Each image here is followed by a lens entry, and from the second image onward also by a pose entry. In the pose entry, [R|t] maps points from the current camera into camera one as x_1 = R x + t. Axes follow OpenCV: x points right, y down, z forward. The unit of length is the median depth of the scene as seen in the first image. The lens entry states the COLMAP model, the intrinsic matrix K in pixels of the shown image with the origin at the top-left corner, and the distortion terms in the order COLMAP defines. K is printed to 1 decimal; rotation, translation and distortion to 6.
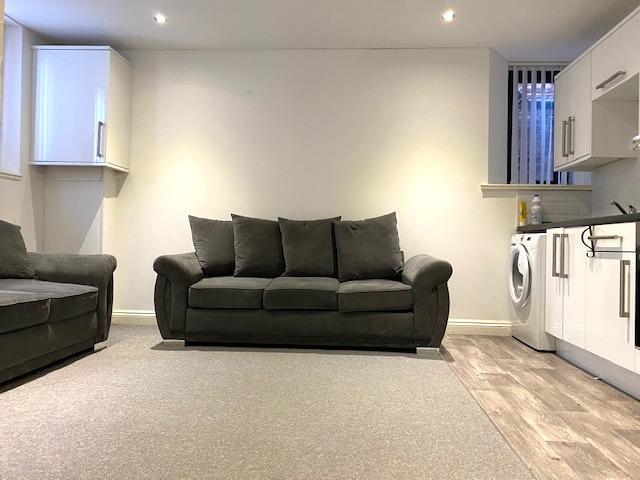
lens RADIAL K [[489.6, 0, 319.7], [0, 489.6, 237.0], [0, 0, 1]] dist [0.020266, -0.000811]
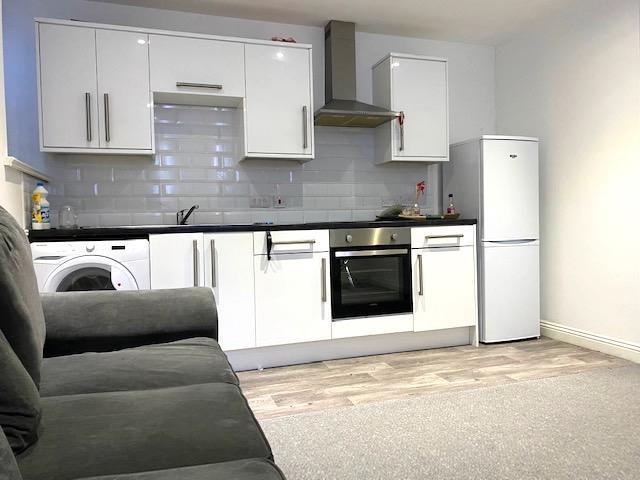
lens RADIAL K [[489.6, 0, 319.7], [0, 489.6, 237.0], [0, 0, 1]] dist [0.020266, -0.000811]
pose [[-0.383838, -0.039778, 0.922543, -0.550478], [0.002260, 0.999028, 0.044016, -0.064570], [-0.923398, 0.018980, -0.383375, 1.440924]]
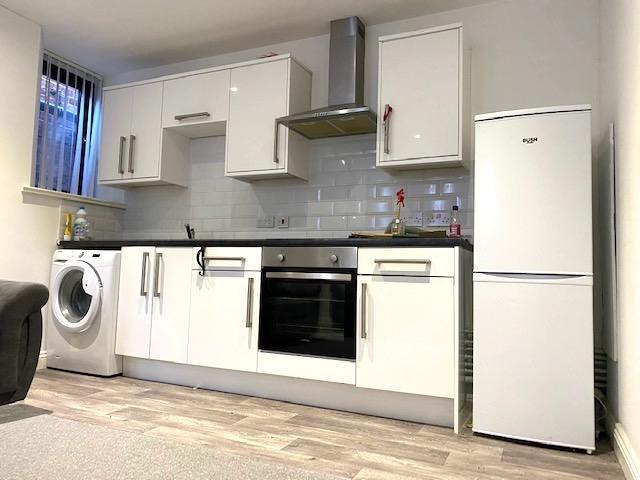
lens RADIAL K [[489.6, 0, 319.7], [0, 489.6, 237.0], [0, 0, 1]] dist [0.020266, -0.000811]
pose [[0.355195, 0.061712, 0.932753, -0.405200], [-0.035551, 0.997988, -0.052490, 0.003370], [-0.934116, -0.014517, 0.356674, 0.410317]]
